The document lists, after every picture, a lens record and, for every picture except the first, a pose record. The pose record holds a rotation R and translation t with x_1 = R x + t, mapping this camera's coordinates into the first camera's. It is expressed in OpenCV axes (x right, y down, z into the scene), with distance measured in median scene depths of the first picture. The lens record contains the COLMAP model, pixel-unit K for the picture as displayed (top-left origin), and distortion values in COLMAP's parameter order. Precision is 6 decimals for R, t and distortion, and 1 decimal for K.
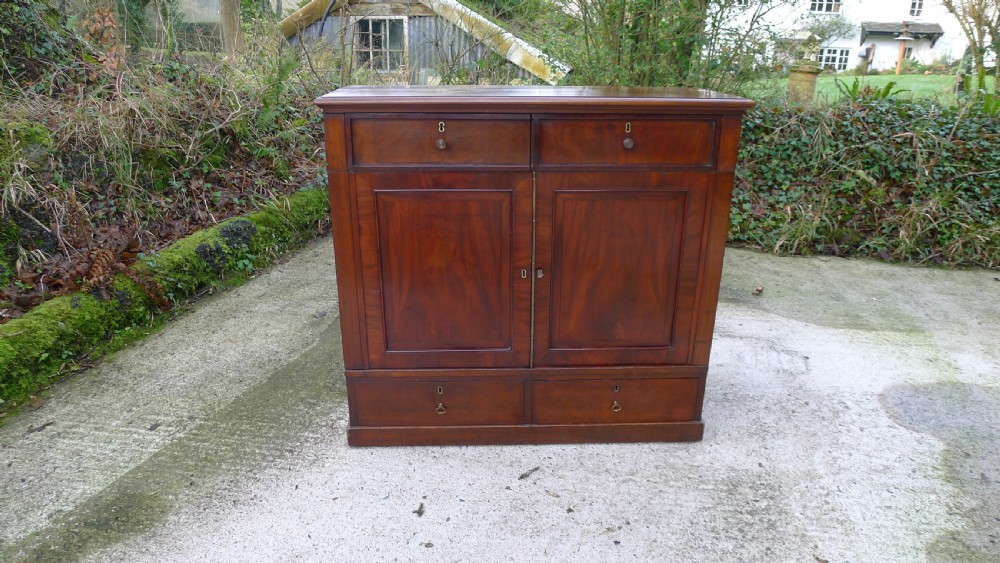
lens RADIAL K [[652.8, 0, 498.3], [0, 652.8, 286.8], [0, 0, 1]] dist [-0.053139, 0.014756]
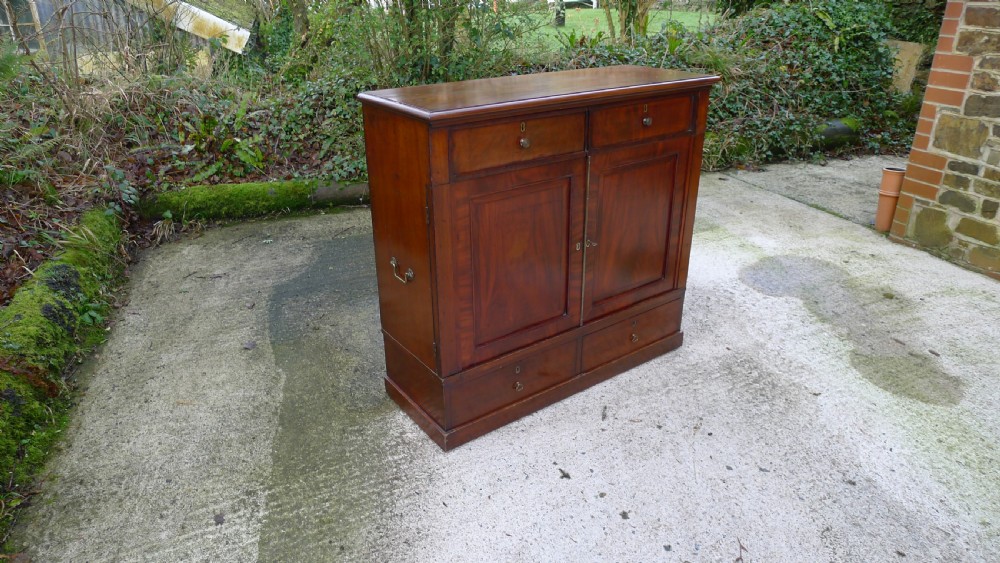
lens RADIAL K [[652.8, 0, 495.7], [0, 652.8, 284.8], [0, 0, 1]] dist [-0.053139, 0.014756]
pose [[0.836550, -0.245264, 0.489928, -0.588842], [0.209609, 0.969449, 0.127411, -0.117076], [-0.506209, -0.003893, 0.862402, 0.086803]]
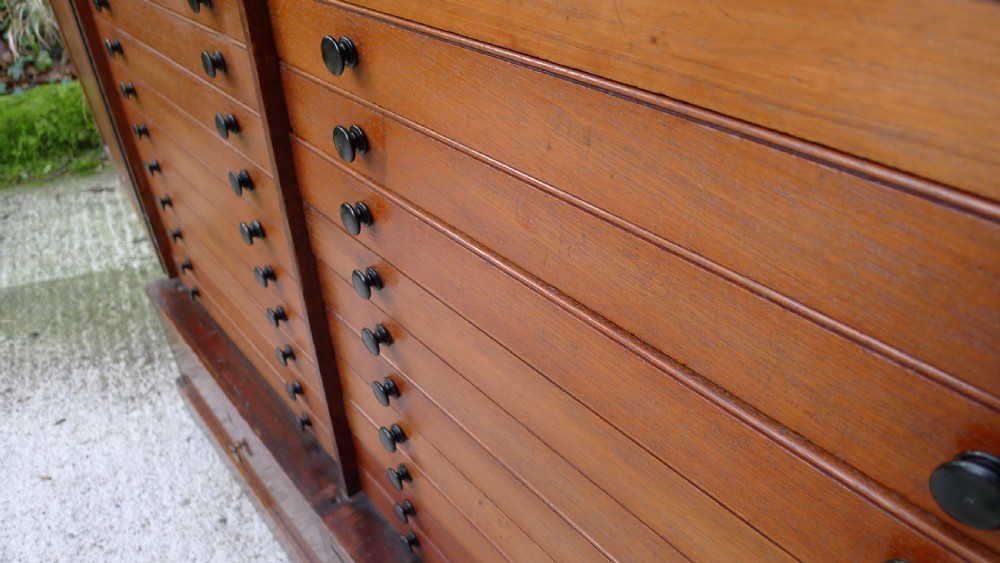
lens RADIAL K [[652.8, 0, 495.2], [0, 652.8, 278.3], [0, 0, 1]] dist [-0.053139, 0.014756]
pose [[0.635193, 0.431086, -0.640855, 0.256794], [-0.267611, 0.901184, 0.340957, -0.120574], [0.724510, -0.045073, 0.687789, 0.798746]]
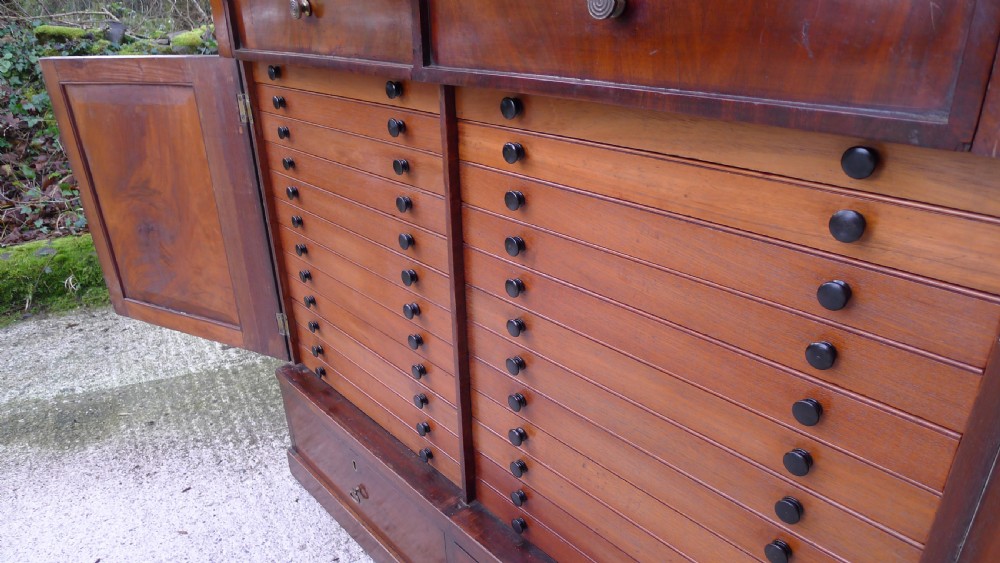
lens RADIAL K [[652.8, 0, 500.3], [0, 652.8, 280.7], [0, 0, 1]] dist [-0.053139, 0.014756]
pose [[0.650929, 0.289464, -0.701785, 0.335902], [-0.248244, 0.954789, 0.163565, -0.117947], [0.717402, 0.067744, 0.693358, 0.656438]]
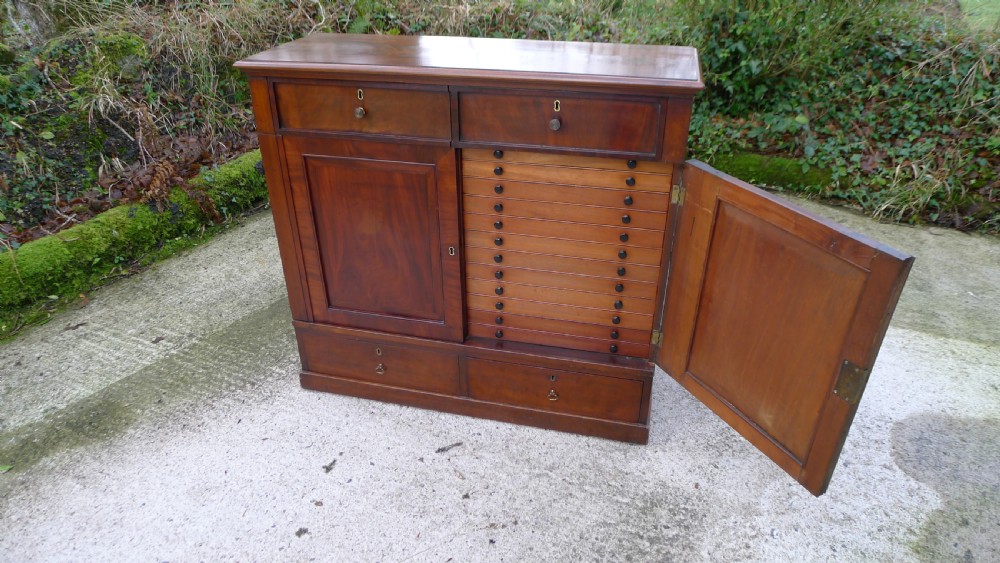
lens RADIAL K [[652.8, 0, 499.7], [0, 652.8, 275.2], [0, 0, 1]] dist [-0.053139, 0.014756]
pose [[0.962469, 0.124522, -0.241138, 0.307219], [-0.087754, 0.983587, 0.157660, -0.127559], [0.256812, -0.130582, 0.957599, 0.092717]]
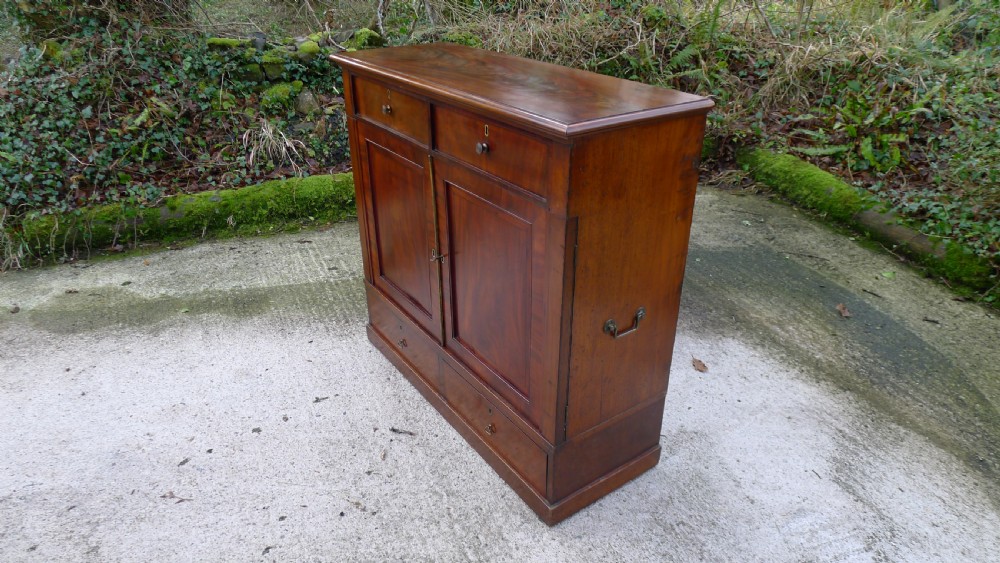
lens RADIAL K [[652.8, 0, 500.2], [0, 652.8, 286.8], [0, 0, 1]] dist [-0.053139, 0.014756]
pose [[0.542987, 0.388432, -0.744504, 0.777278], [-0.295117, 0.918302, 0.263871, -0.241476], [0.786175, 0.076437, 0.613258, 0.424754]]
